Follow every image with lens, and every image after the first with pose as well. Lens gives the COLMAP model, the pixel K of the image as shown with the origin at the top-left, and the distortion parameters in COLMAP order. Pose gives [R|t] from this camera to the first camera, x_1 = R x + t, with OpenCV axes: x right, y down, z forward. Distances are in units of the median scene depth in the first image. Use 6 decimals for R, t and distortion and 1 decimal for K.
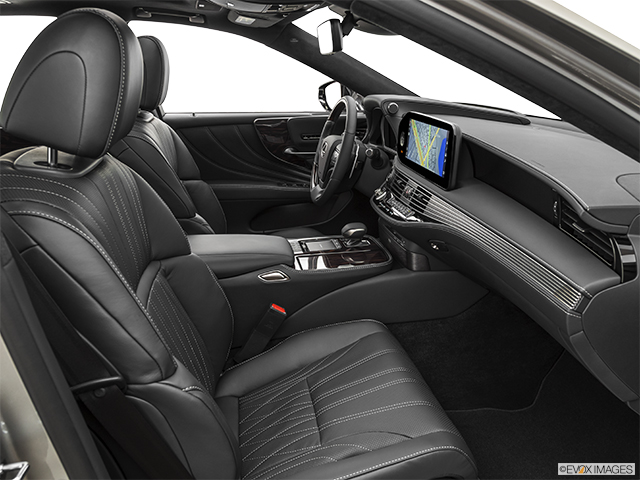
lens RADIAL K [[468.5, 0, 320.0], [0, 468.5, 240.0], [0, 0, 1]] dist [-0.004416, -0.000822]
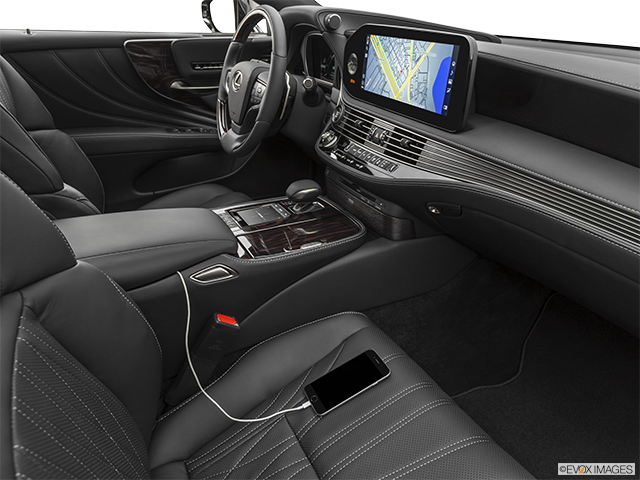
lens RADIAL K [[451.7, 0, 320.0], [0, 451.7, 240.0], [0, 0, 1]] dist [0.002154, 0.002123]
pose [[0.955913, -0.108466, 0.272883, -0.107544], [0.070982, 0.987074, 0.143692, -0.045498], [-0.284941, -0.117987, 0.951256, 0.301601]]
